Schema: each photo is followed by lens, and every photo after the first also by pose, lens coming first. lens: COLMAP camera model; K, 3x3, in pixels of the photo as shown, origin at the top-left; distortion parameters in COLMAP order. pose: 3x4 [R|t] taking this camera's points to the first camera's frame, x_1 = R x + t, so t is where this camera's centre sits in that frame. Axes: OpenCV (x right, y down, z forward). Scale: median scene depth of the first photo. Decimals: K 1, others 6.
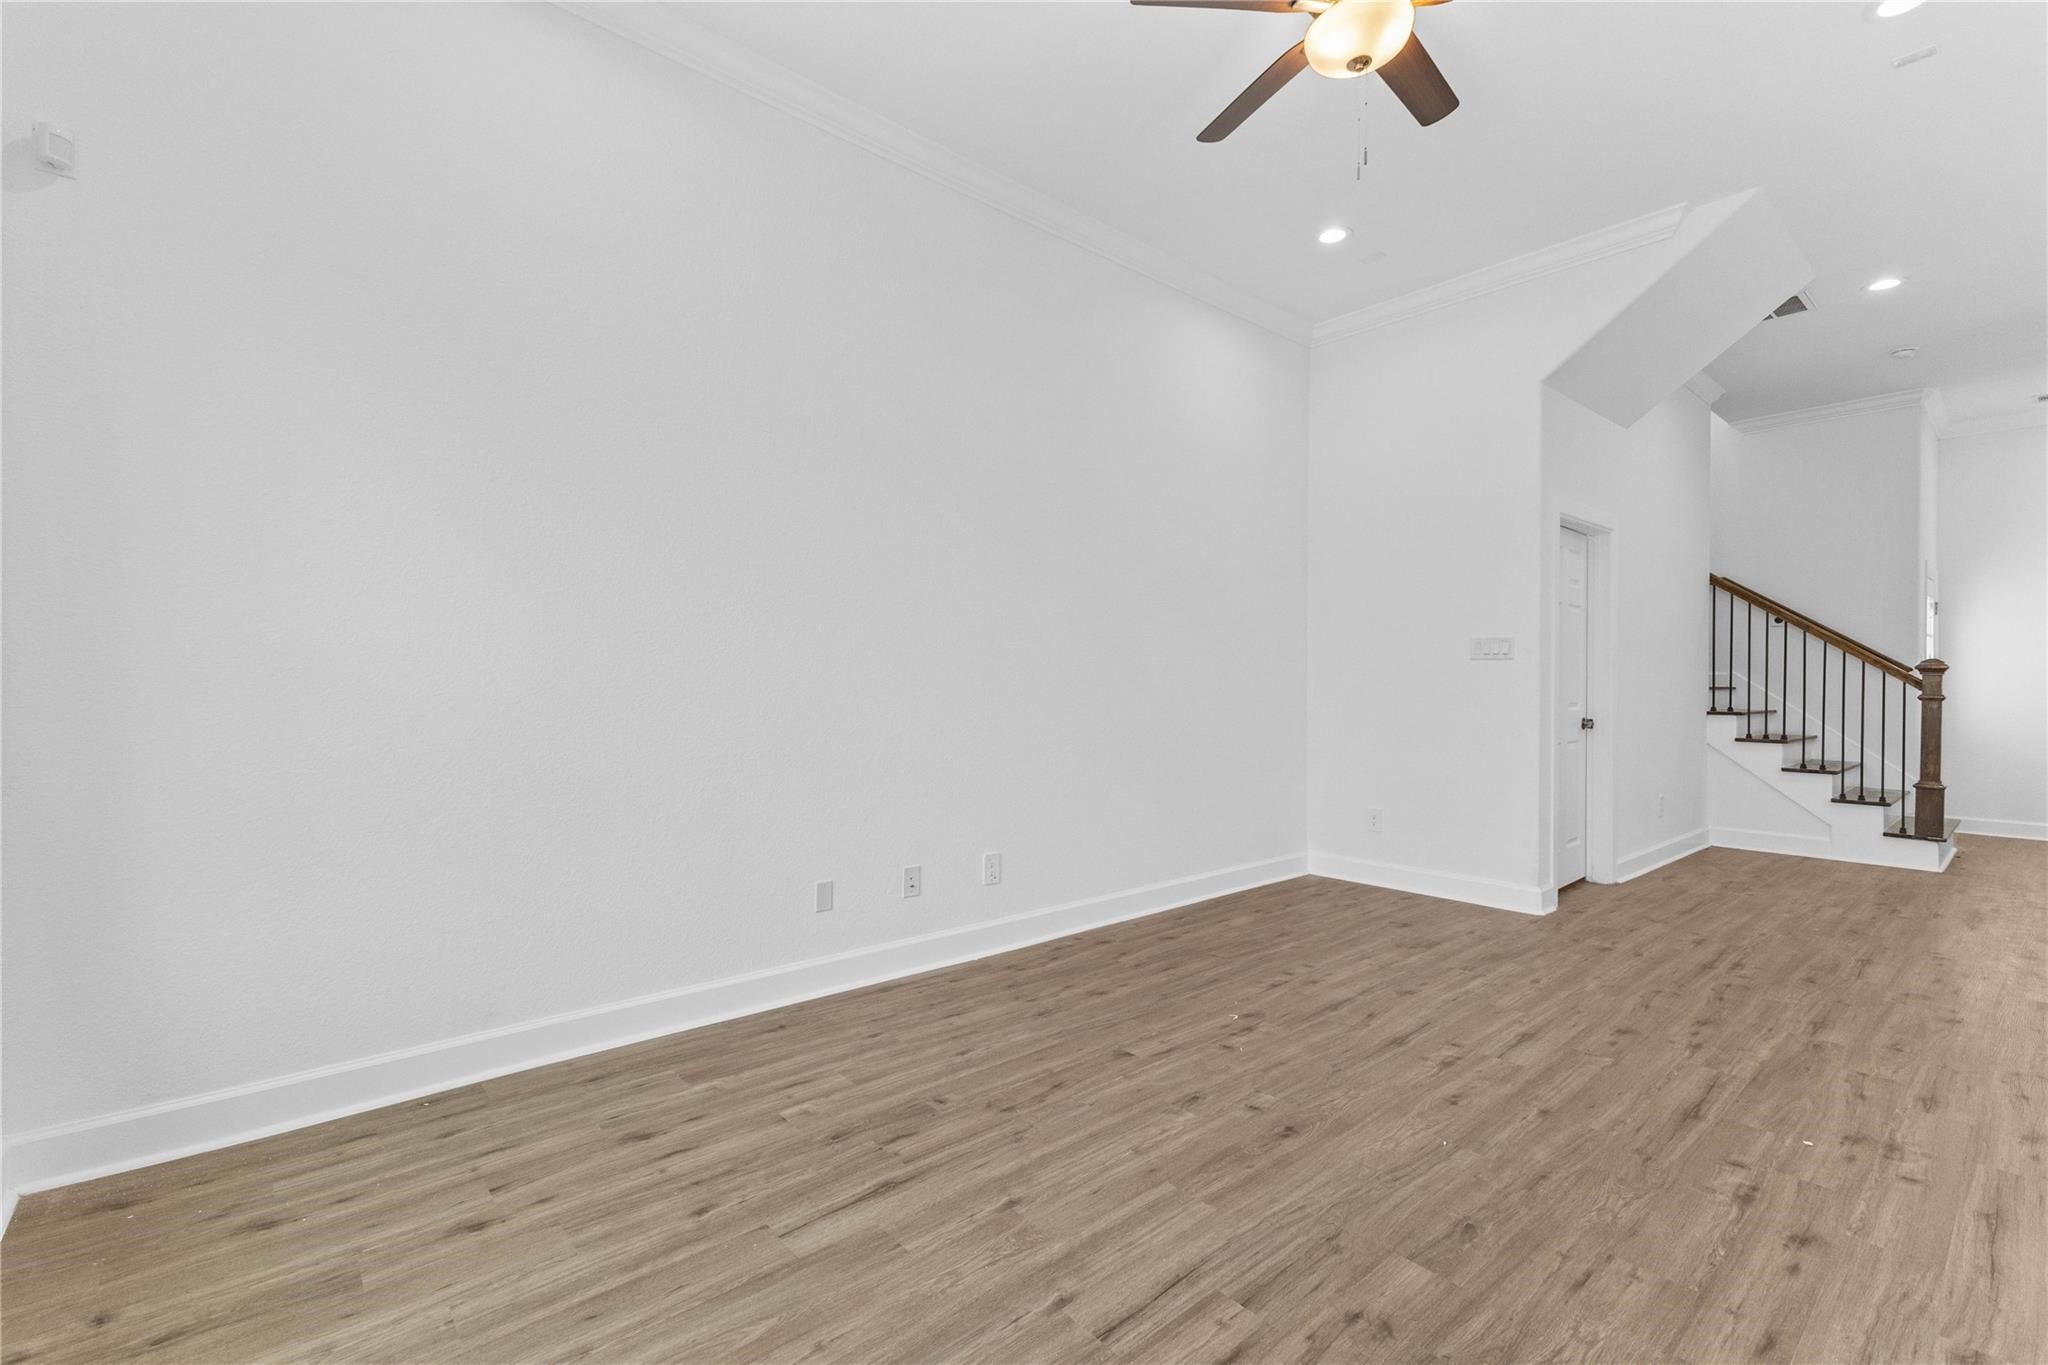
lens RADIAL K [[889.5, 0, 1015.7], [0, 889.5, 681.7], [0, 0, 1]] dist [0.003850, -0.000082]
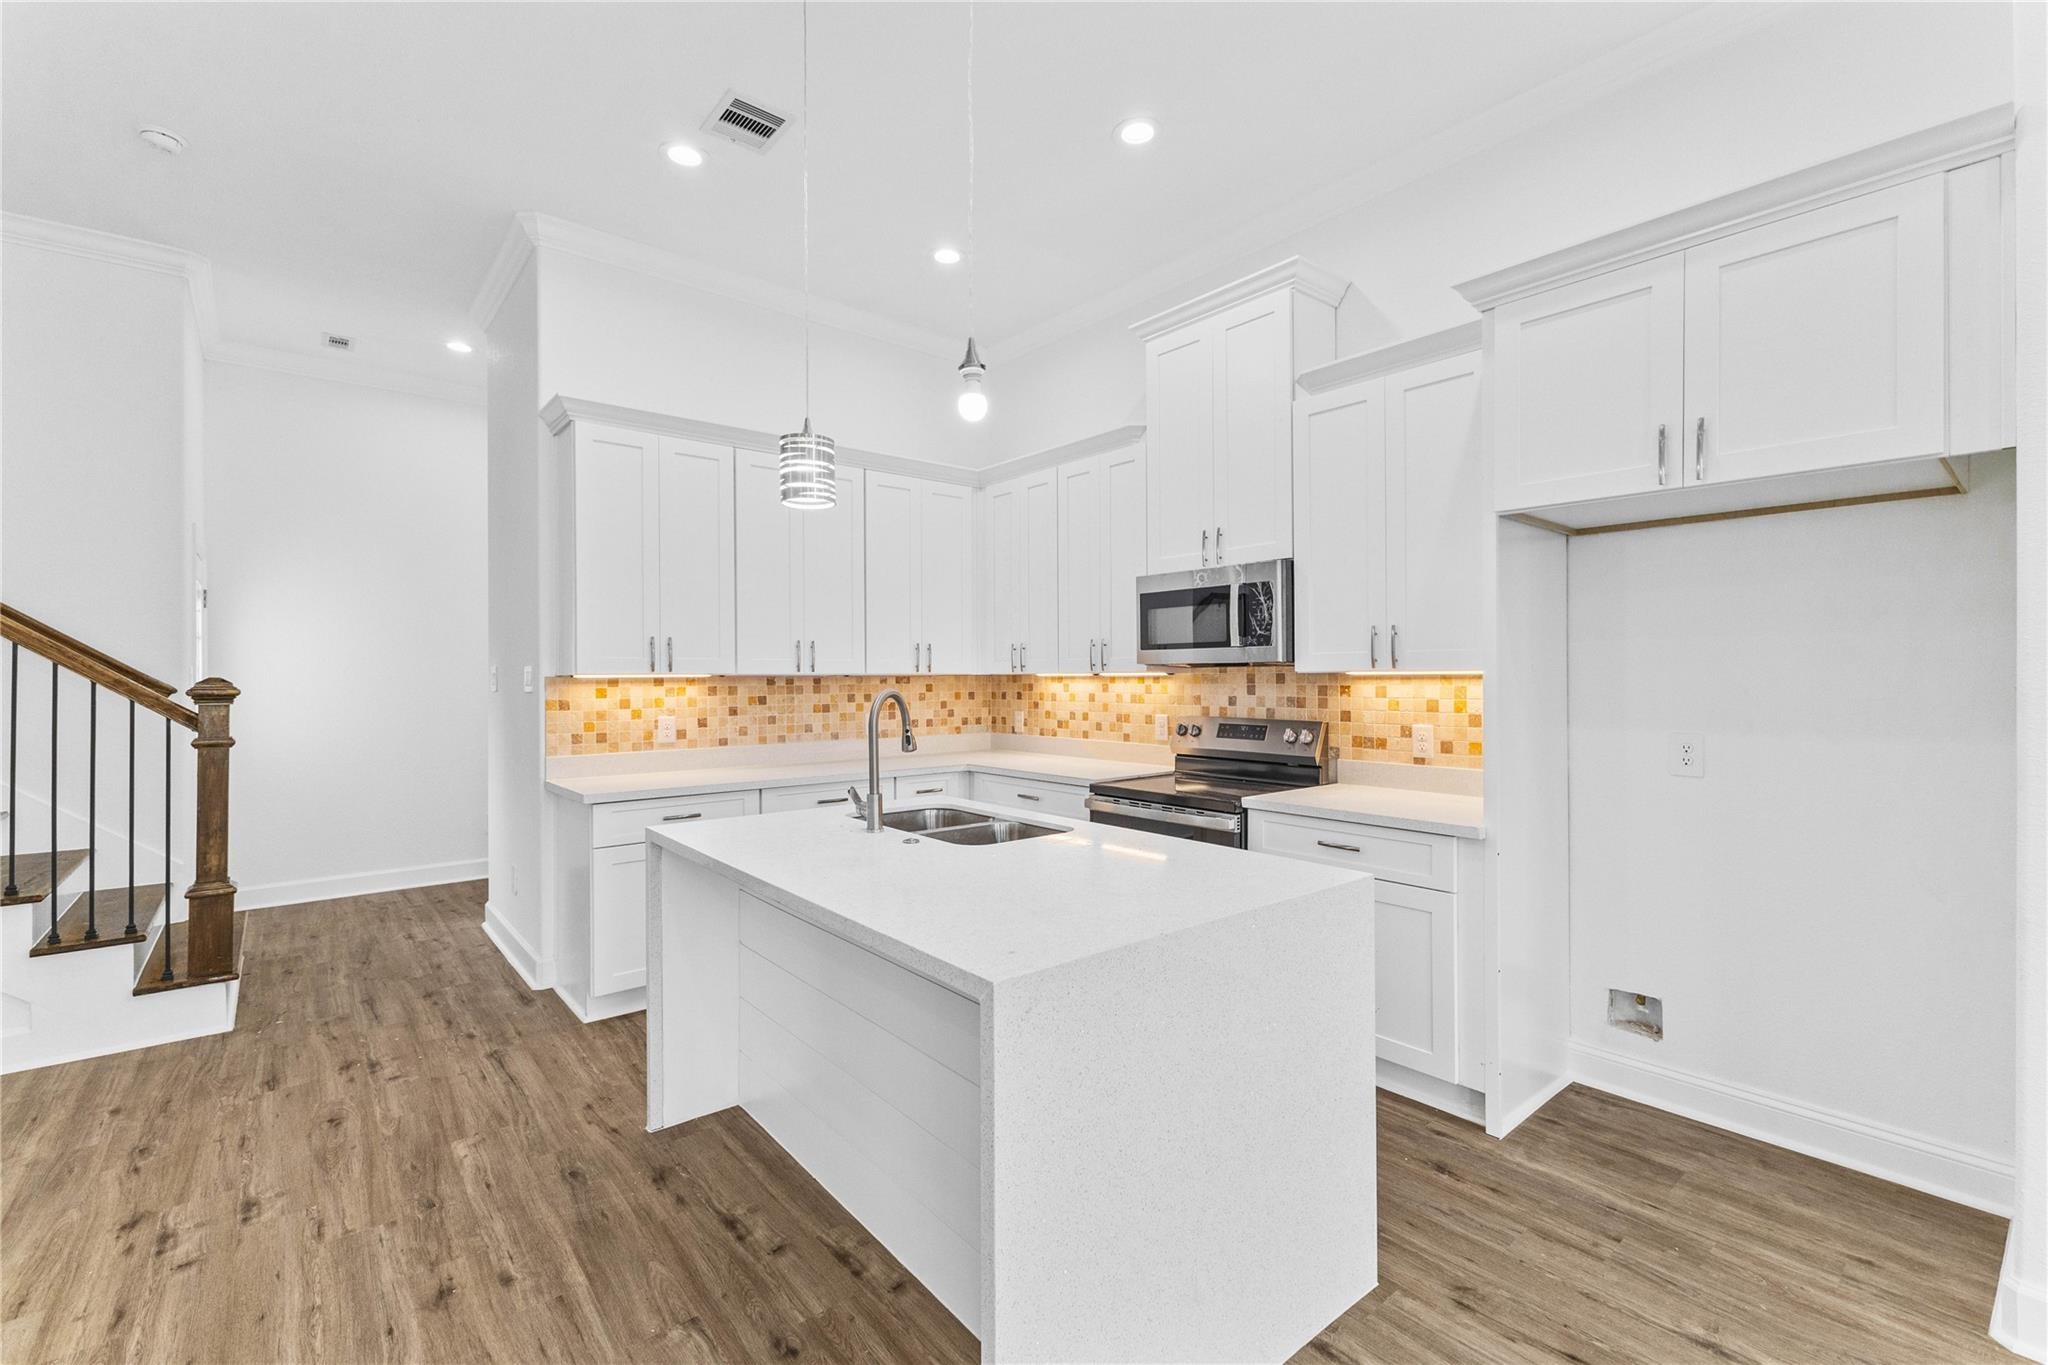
lens RADIAL K [[889.2, 0, 1021.7], [0, 889.2, 677.9], [0, 0, 1]] dist [0.007943, -0.000464]
pose [[0.007582, -0.006116, 0.999953, 0.547888], [0.006396, 0.999961, 0.006067, -0.032982], [-0.999951, 0.006350, 0.007621, 0.577530]]
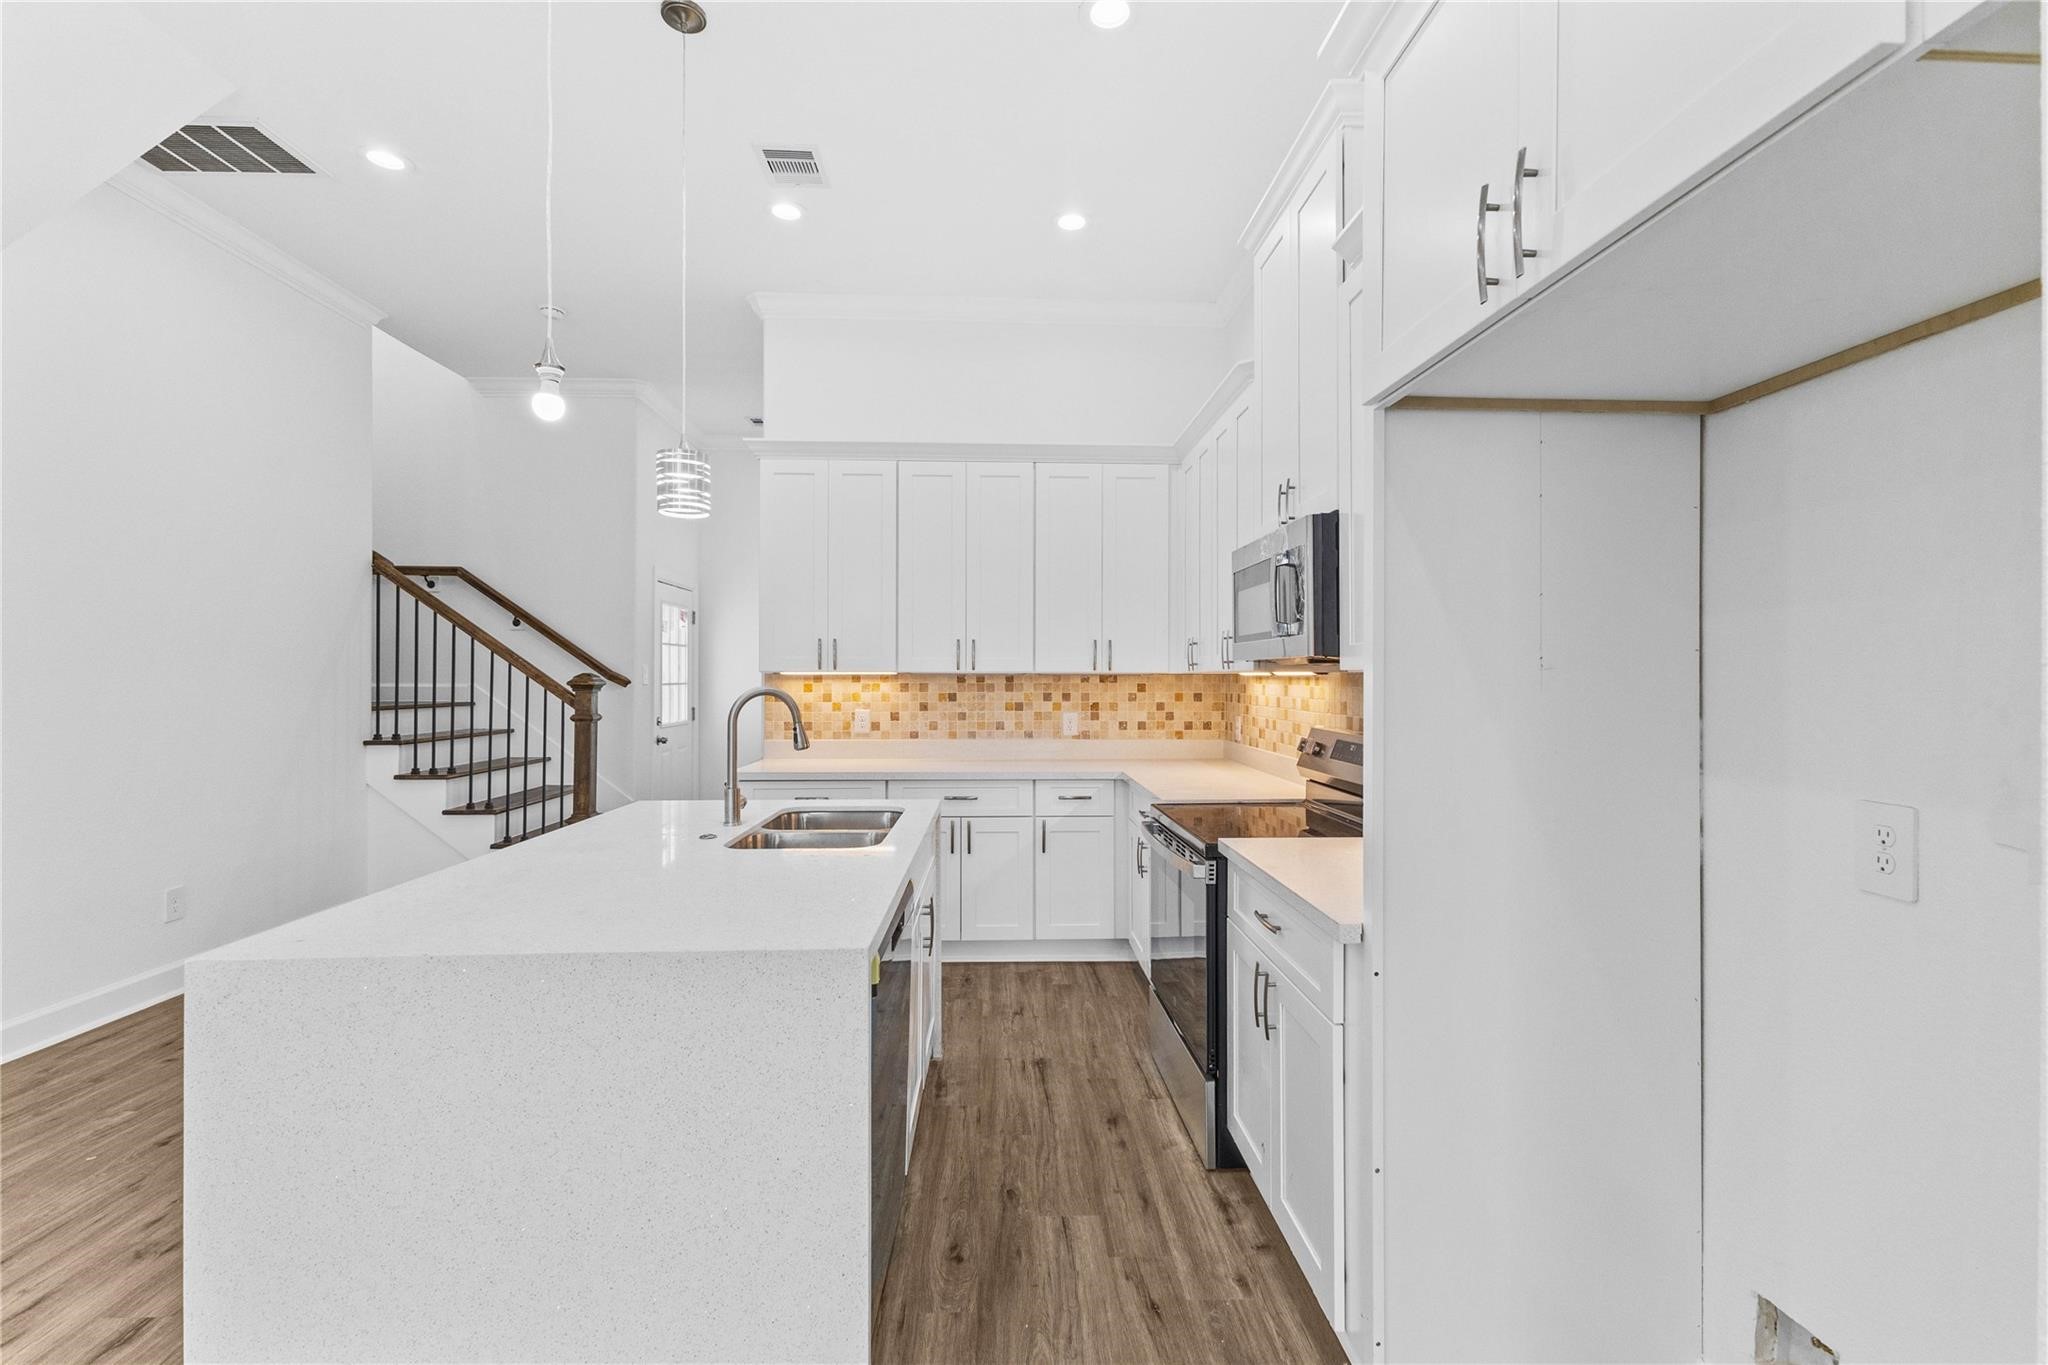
lens RADIAL K [[889.2, 0, 1021.7], [0, 889.2, 677.9], [0, 0, 1]] dist [0.007943, -0.000464]
pose [[0.615060, -0.004935, 0.788465, 0.771031], [0.002453, 0.999988, 0.004345, -0.030599], [-0.788476, -0.000738, 0.615065, 0.163285]]
